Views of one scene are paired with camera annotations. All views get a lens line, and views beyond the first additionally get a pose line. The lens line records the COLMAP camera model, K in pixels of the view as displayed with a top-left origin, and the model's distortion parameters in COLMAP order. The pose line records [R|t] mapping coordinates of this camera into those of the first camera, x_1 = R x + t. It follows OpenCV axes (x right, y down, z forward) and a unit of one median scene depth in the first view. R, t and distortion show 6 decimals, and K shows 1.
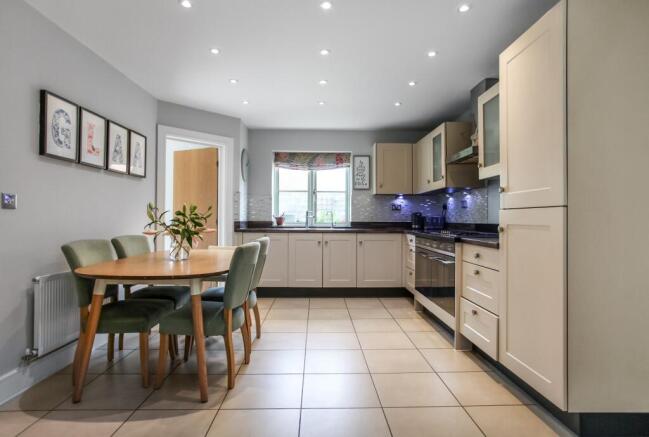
lens RADIAL K [[370.3, 0, 324.5], [0, 370.3, 218.5], [0, 0, 1]] dist [0.001881, 0.000456]
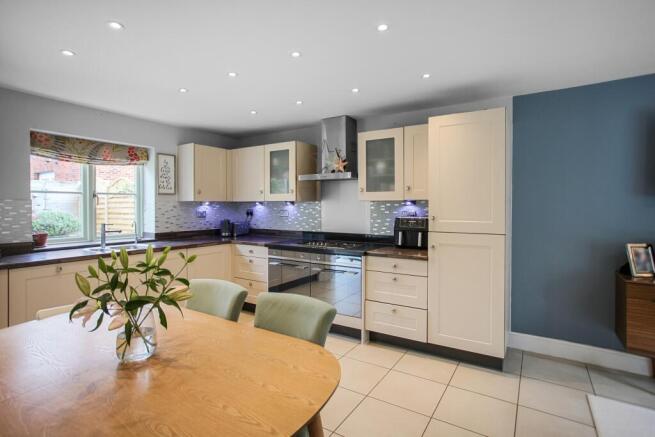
lens RADIAL K [[330.5, 0, 328.1], [0, 330.5, 212.9], [0, 0, 1]] dist [-0.002591, -0.000060]
pose [[0.557159, -0.023435, 0.830075, -0.320169], [0.002373, 0.999643, 0.026629, -0.055235], [-0.830402, -0.012867, 0.557015, 0.274492]]
